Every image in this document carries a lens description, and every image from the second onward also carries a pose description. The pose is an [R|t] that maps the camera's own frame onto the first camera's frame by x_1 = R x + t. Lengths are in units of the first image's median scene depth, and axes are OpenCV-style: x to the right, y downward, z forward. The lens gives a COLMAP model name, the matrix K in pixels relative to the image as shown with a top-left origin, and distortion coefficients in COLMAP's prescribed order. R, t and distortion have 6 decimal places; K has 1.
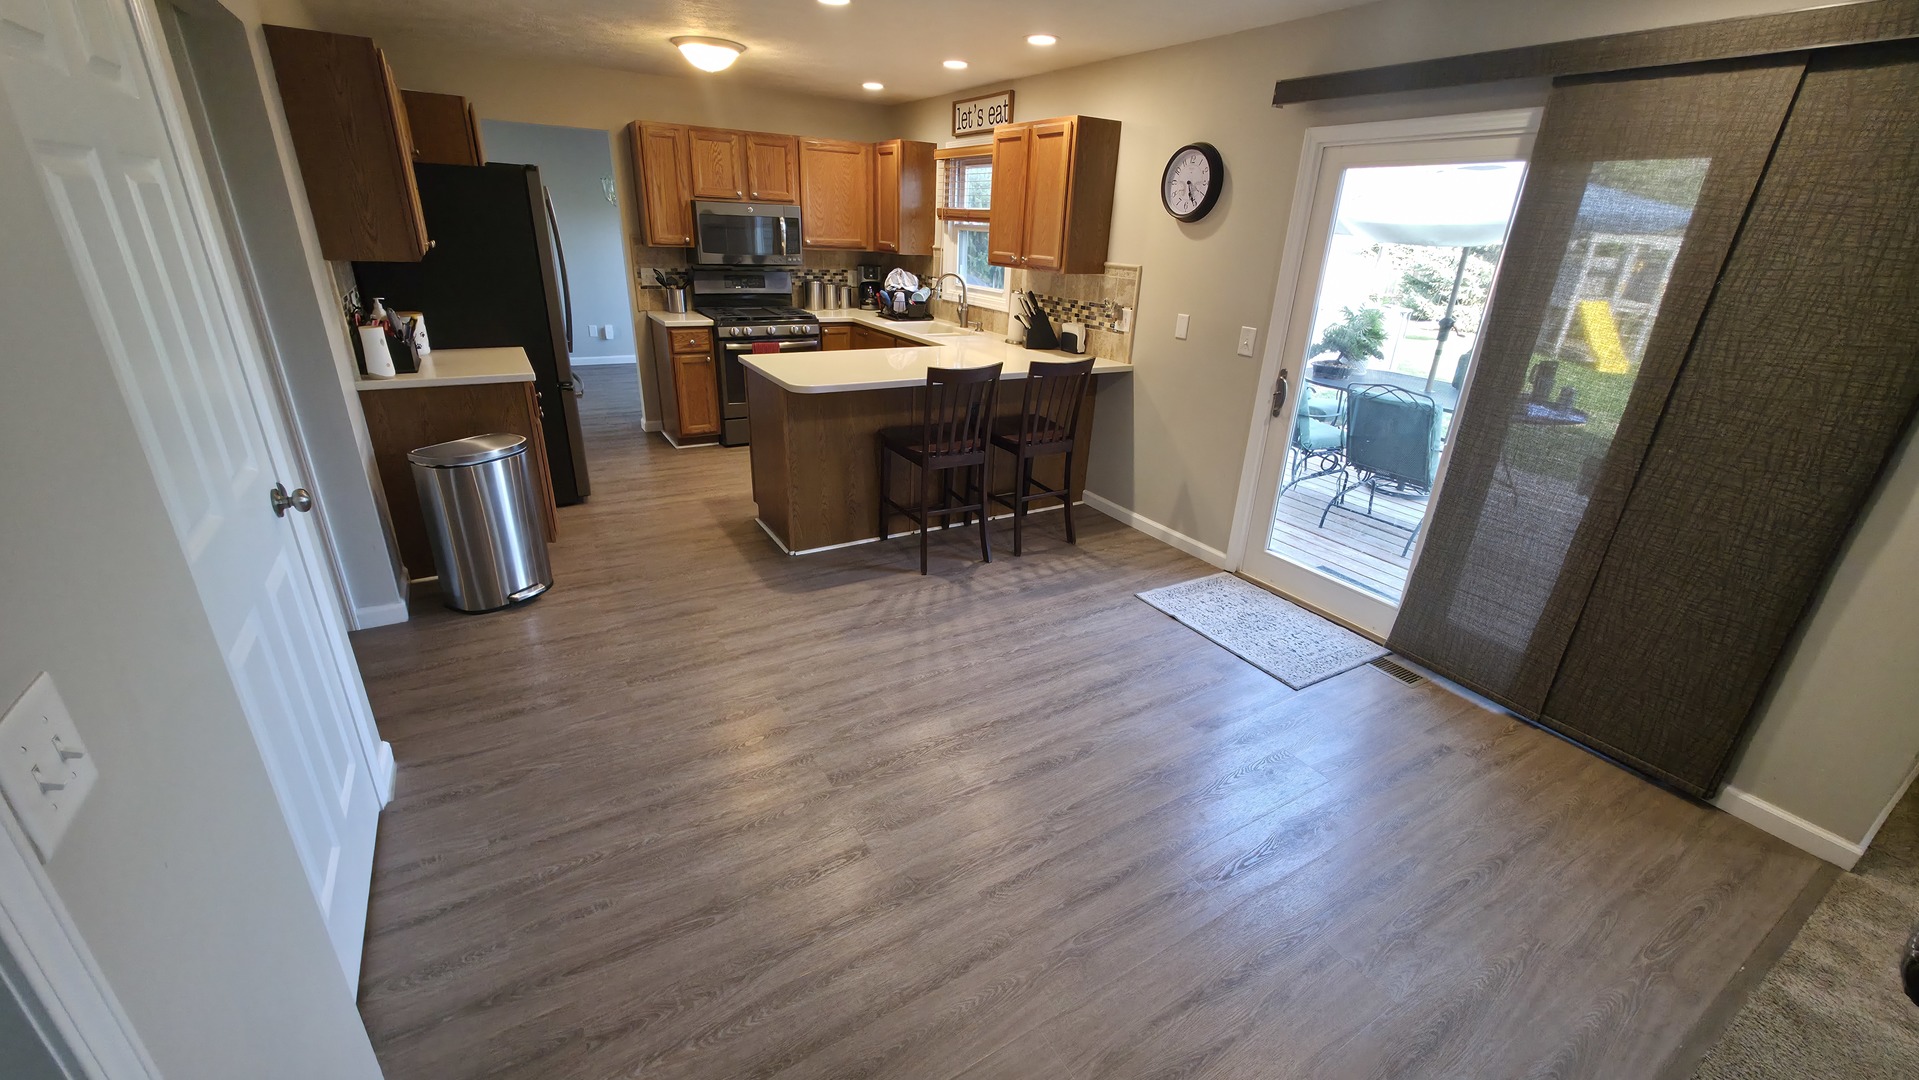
lens RADIAL K [[757.3, 0, 974.2], [0, 757.3, 535.3], [0, 0, 1]] dist [-0.000172, -0.000136]
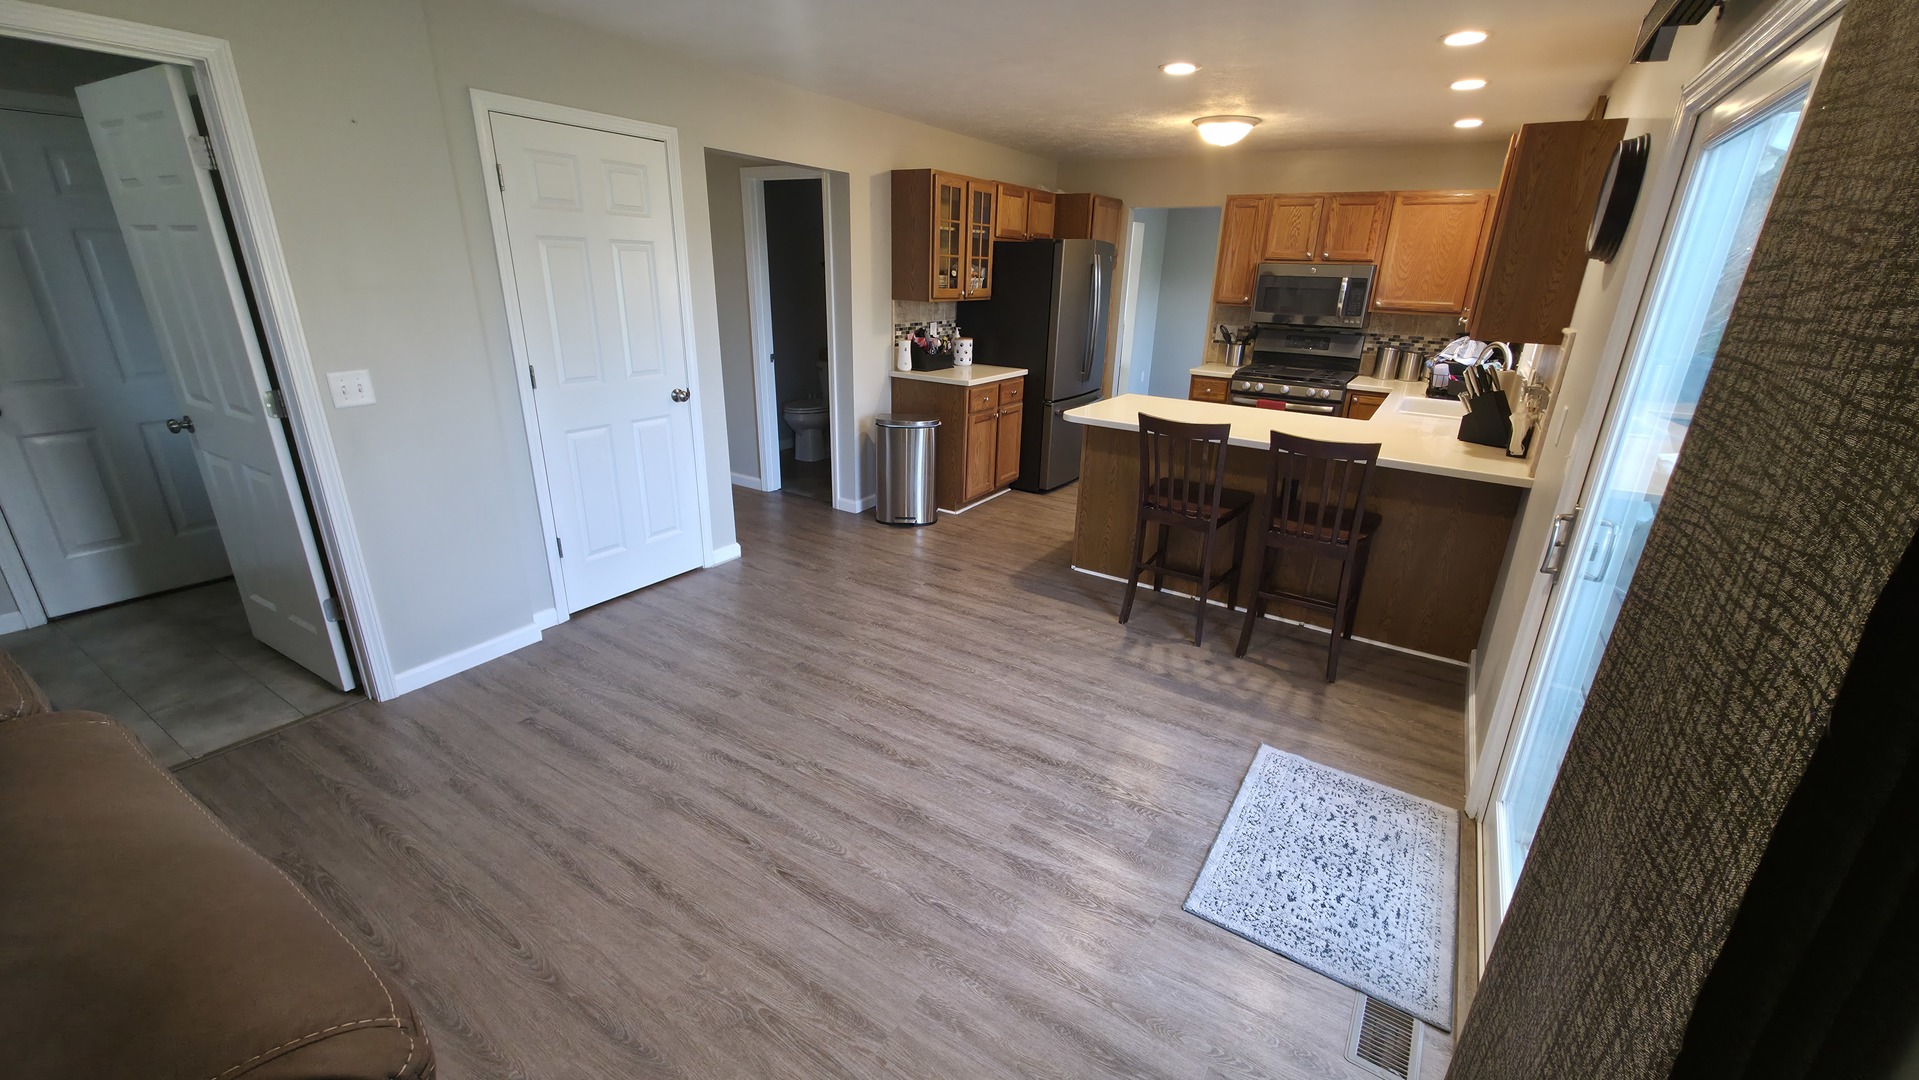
lens RADIAL K [[757.3, 0, 974.9], [0, 757.3, 543.5], [0, 0, 1]] dist [-0.000172, -0.000136]
pose [[0.448466, 0.281335, -0.848368, 0.673759], [-0.349192, 0.928884, 0.123445, -0.102027], [0.822765, 0.240883, 0.514813, 0.327085]]
